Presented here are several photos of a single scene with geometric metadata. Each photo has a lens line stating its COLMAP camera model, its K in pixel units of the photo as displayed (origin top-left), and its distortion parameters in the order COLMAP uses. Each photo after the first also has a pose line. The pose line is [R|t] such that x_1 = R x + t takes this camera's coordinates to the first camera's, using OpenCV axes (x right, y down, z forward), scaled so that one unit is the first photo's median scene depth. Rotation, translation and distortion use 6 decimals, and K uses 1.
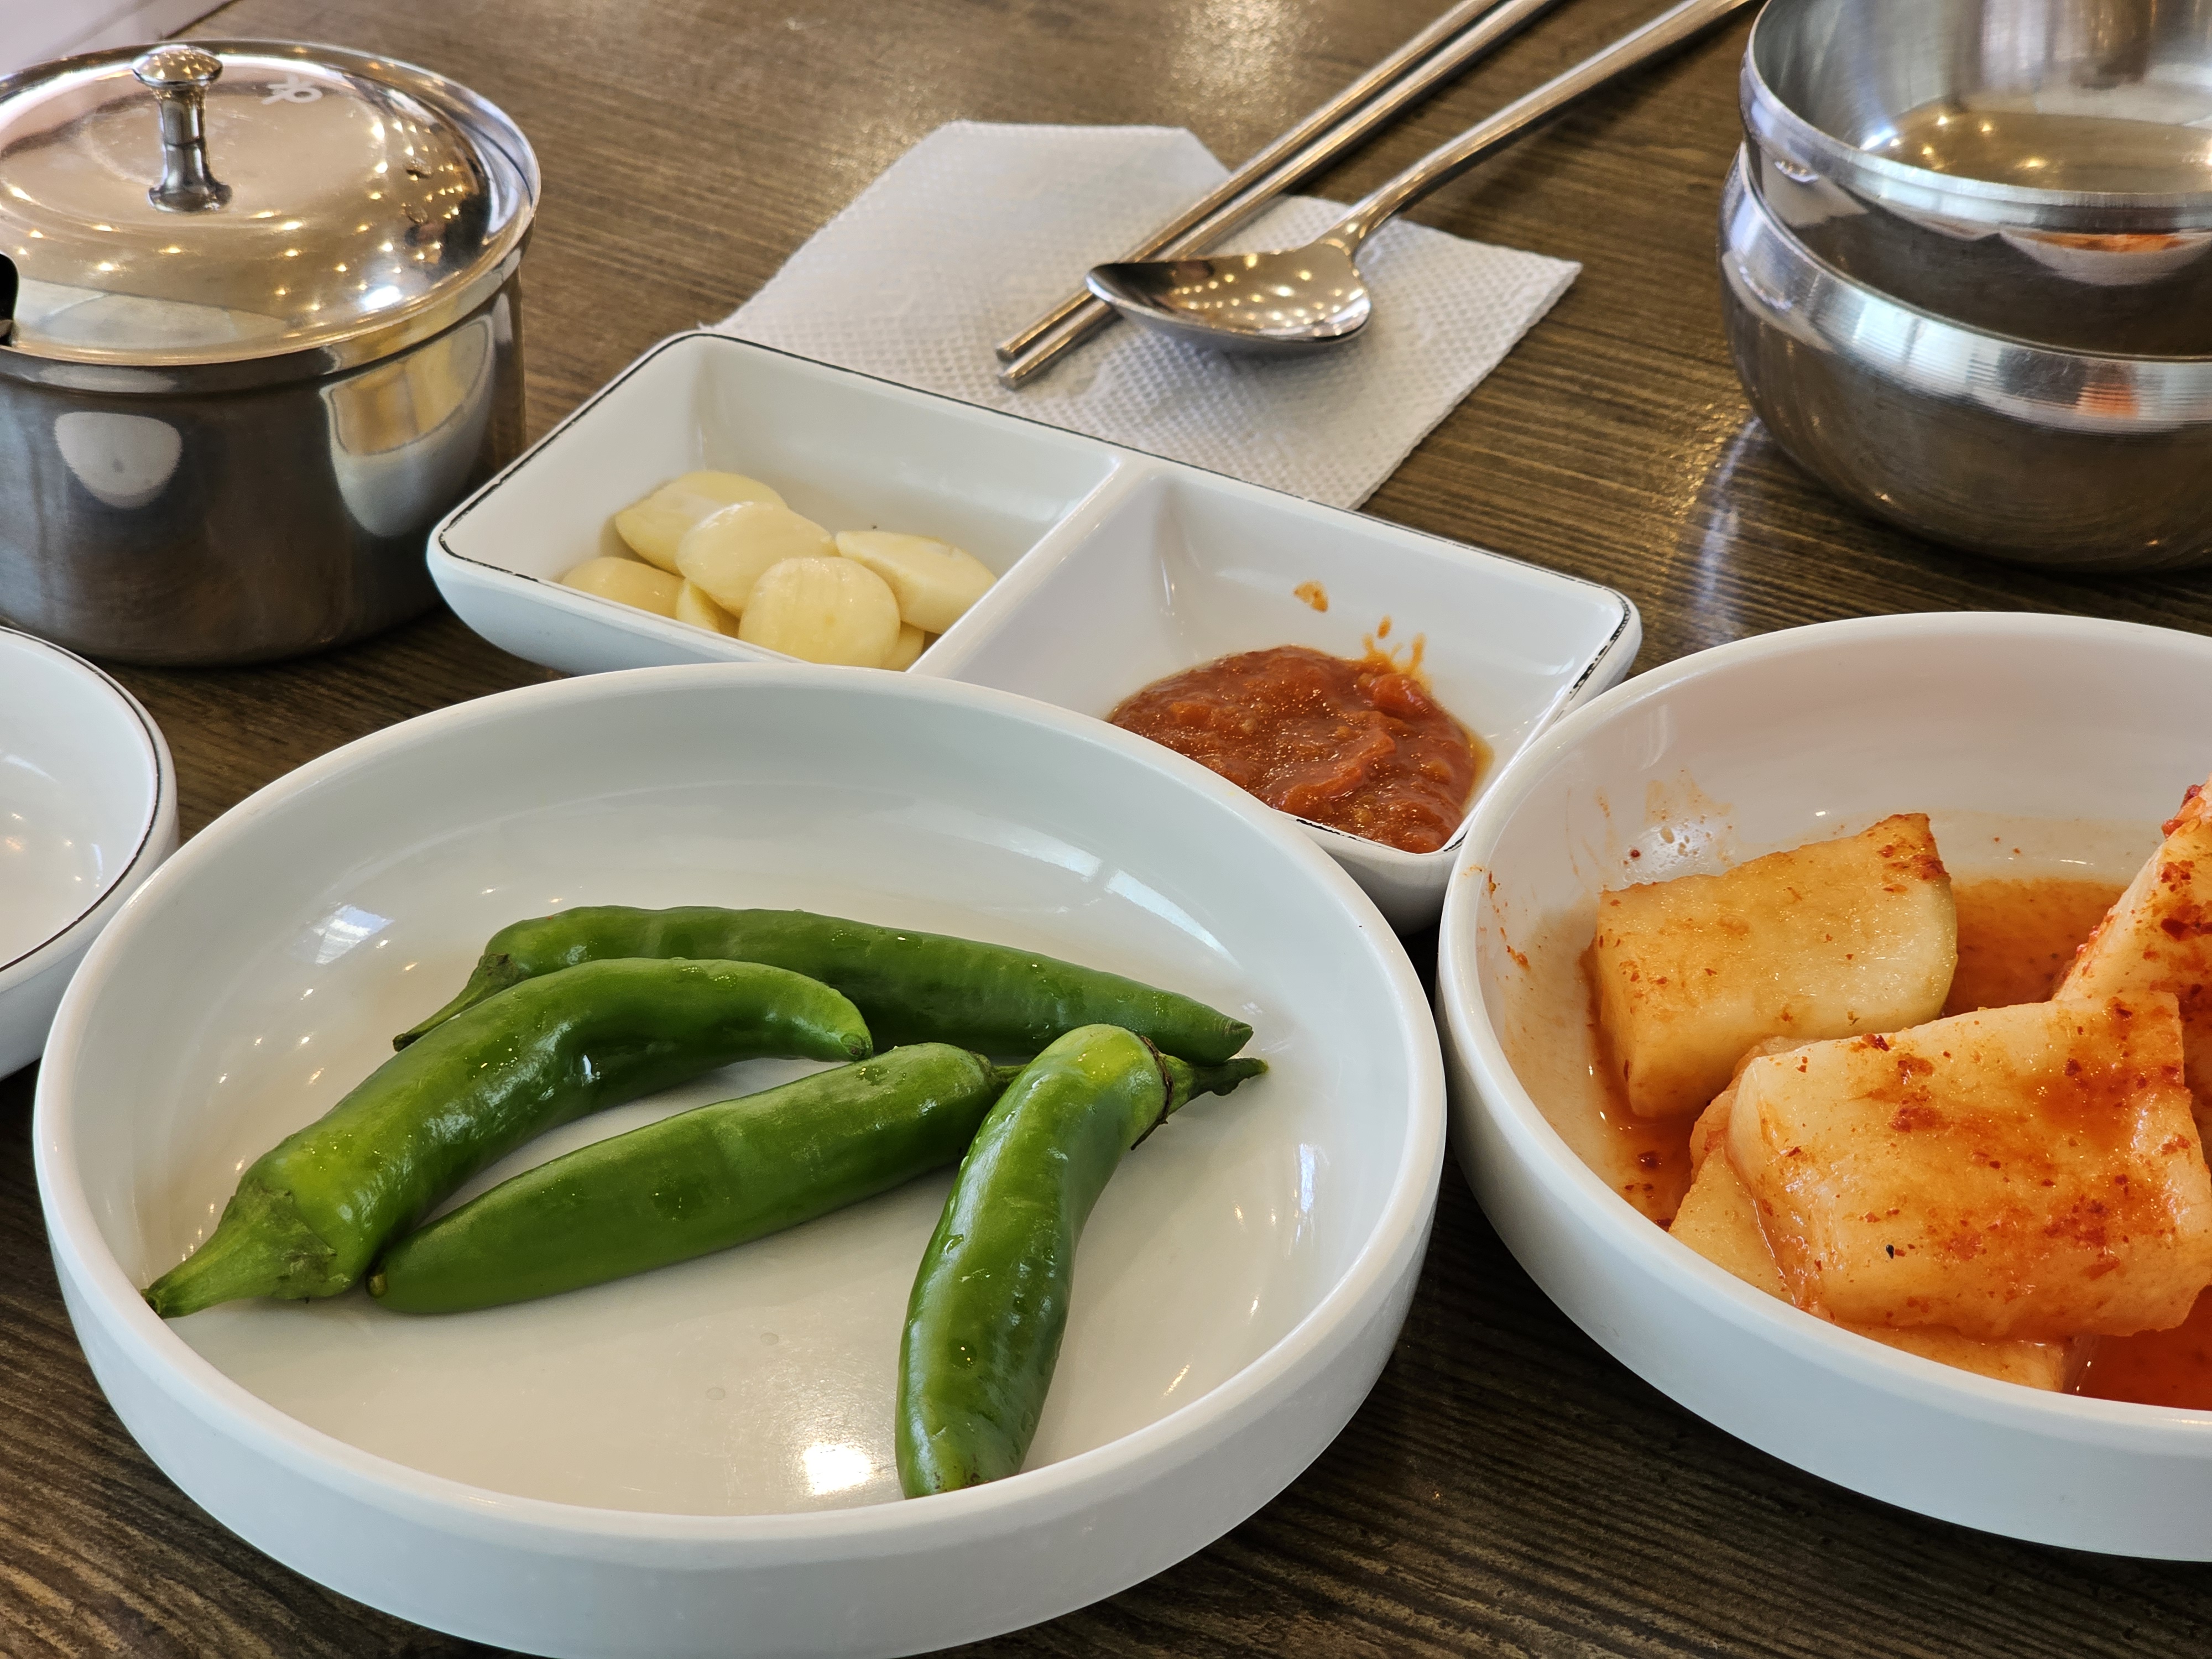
lens RADIAL K [[4447.7, 0, 1105.7], [0, 4447.7, 829.0], [0, 0, 1]] dist [-0.039833, 0.000000]
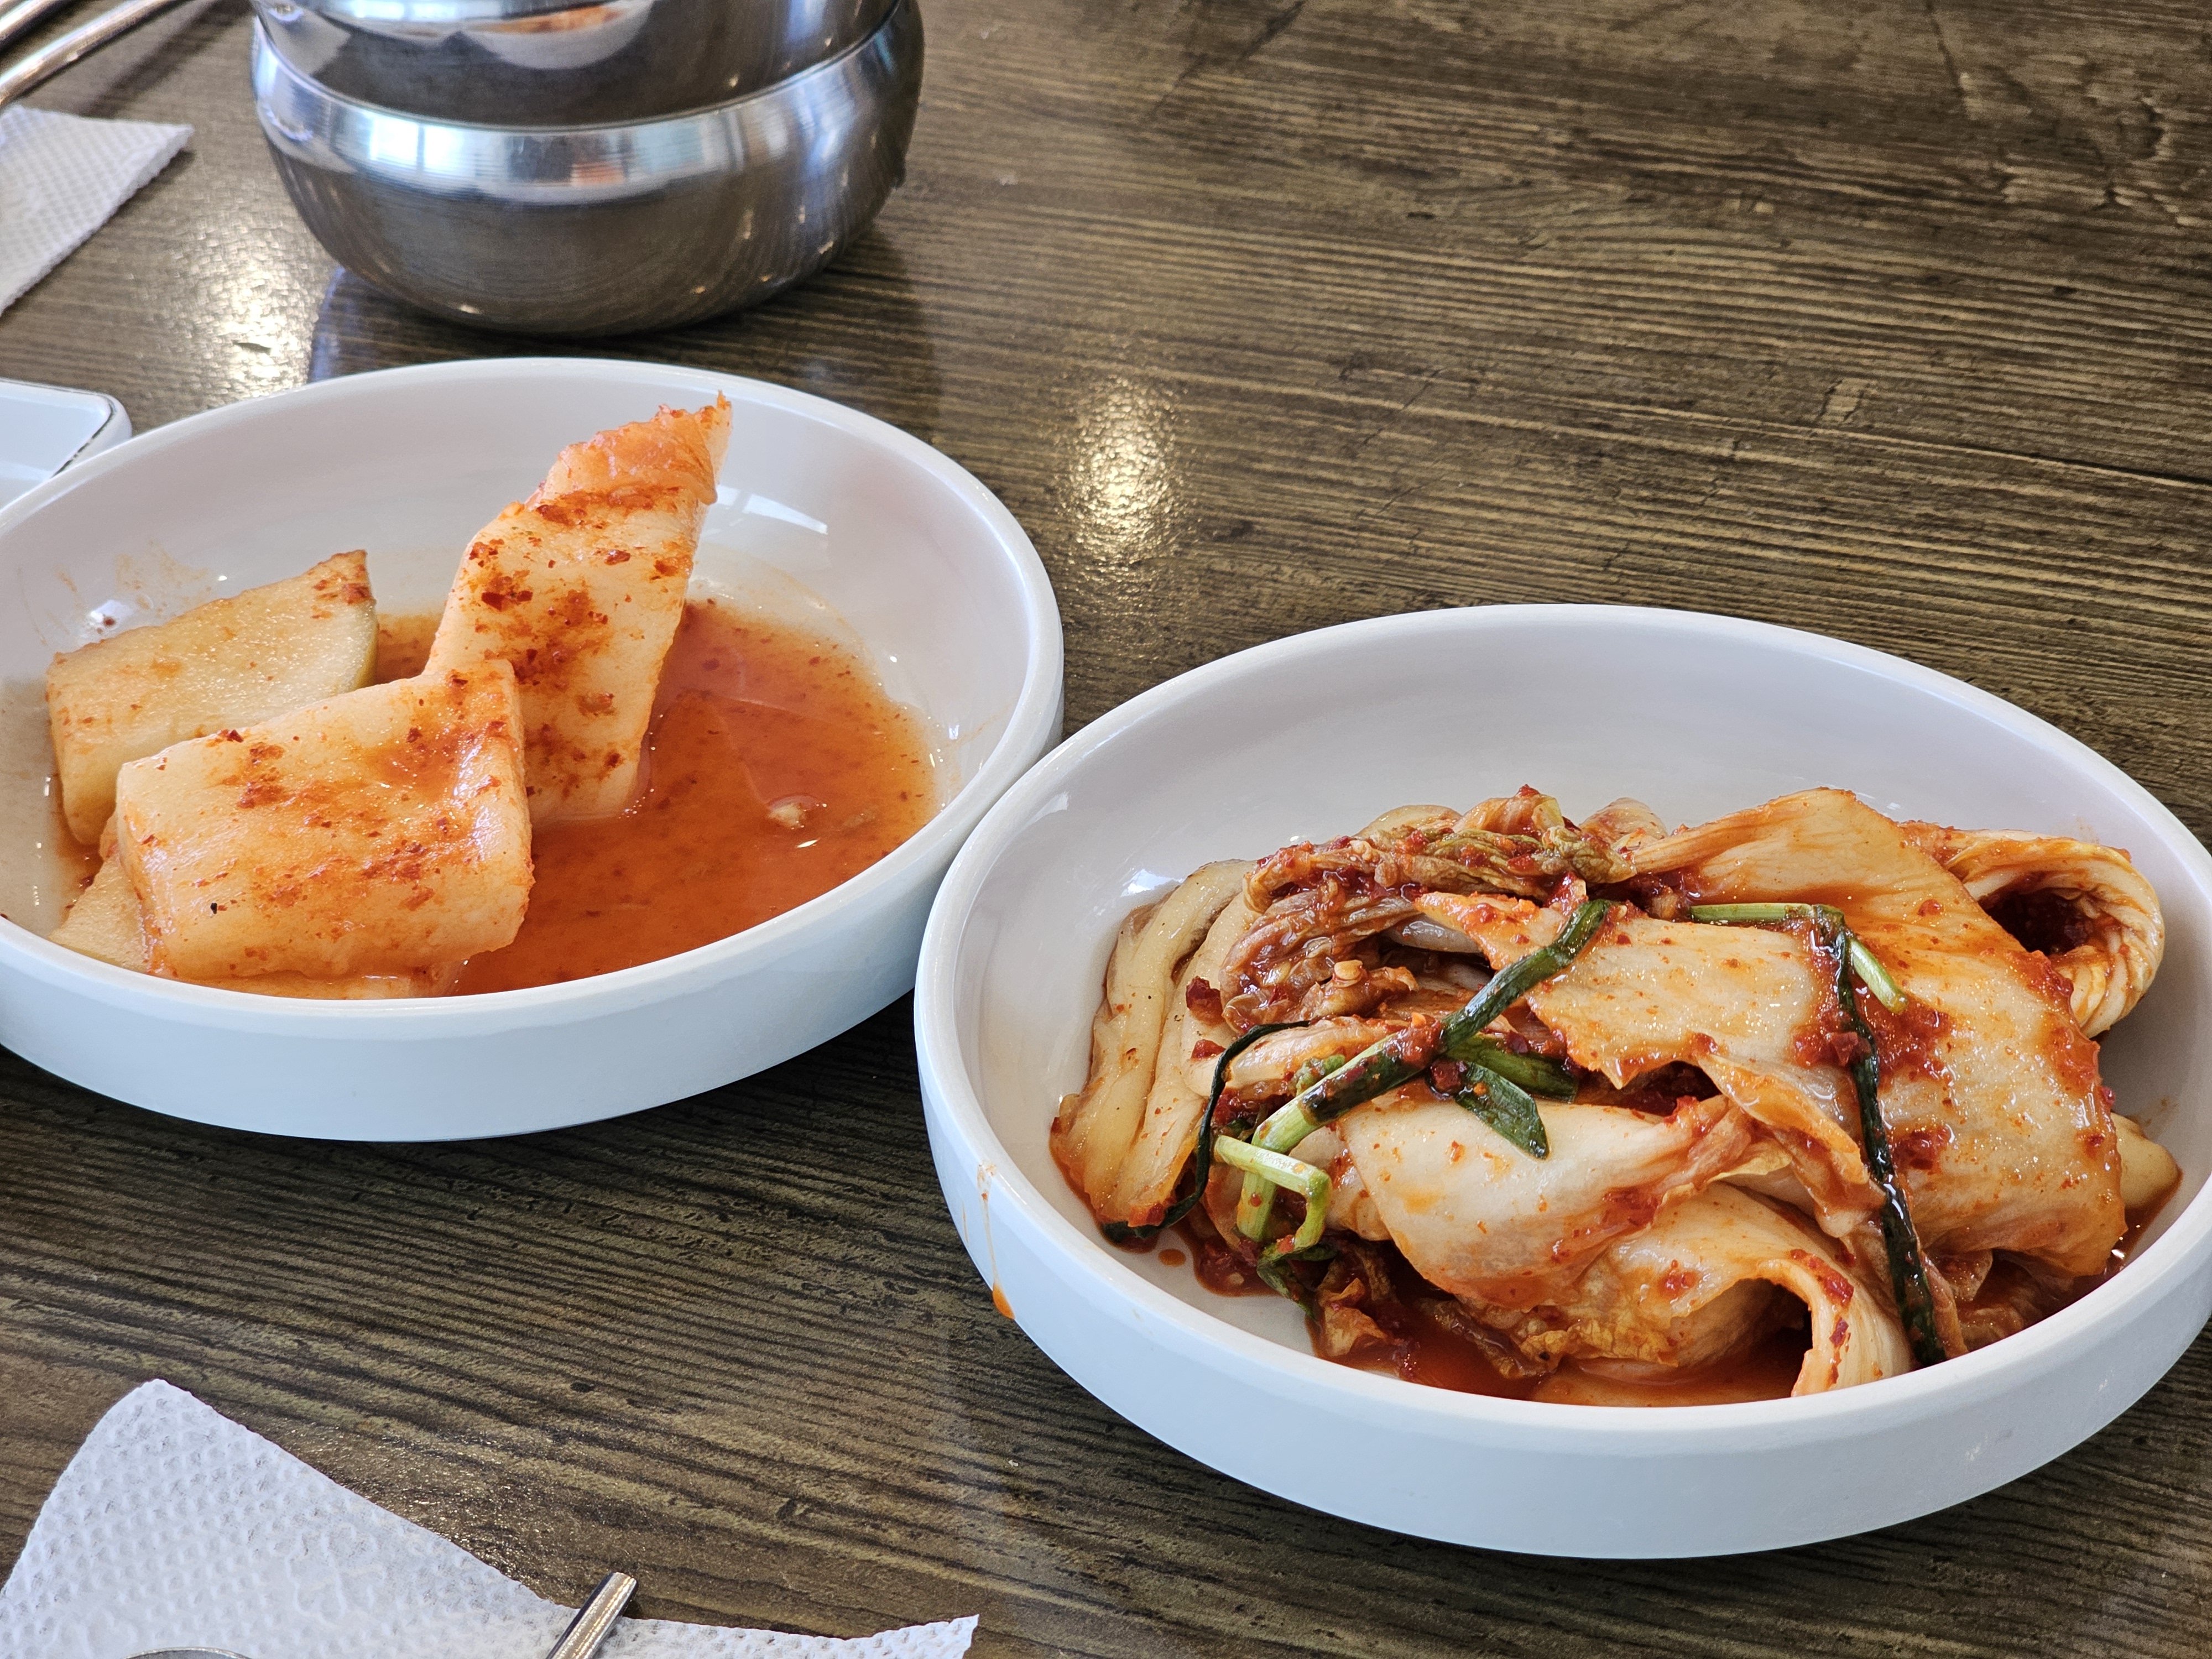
lens RADIAL K [[4447.7, 0, 1106.2], [0, 4447.7, 830.2], [0, 0, 1]] dist [-0.039833, 0.000000]
pose [[0.983010, -0.138872, 0.120023, 0.255805], [0.138957, 0.990269, 0.007699, 0.094533], [-0.119925, 0.009110, 0.992741, -0.130633]]
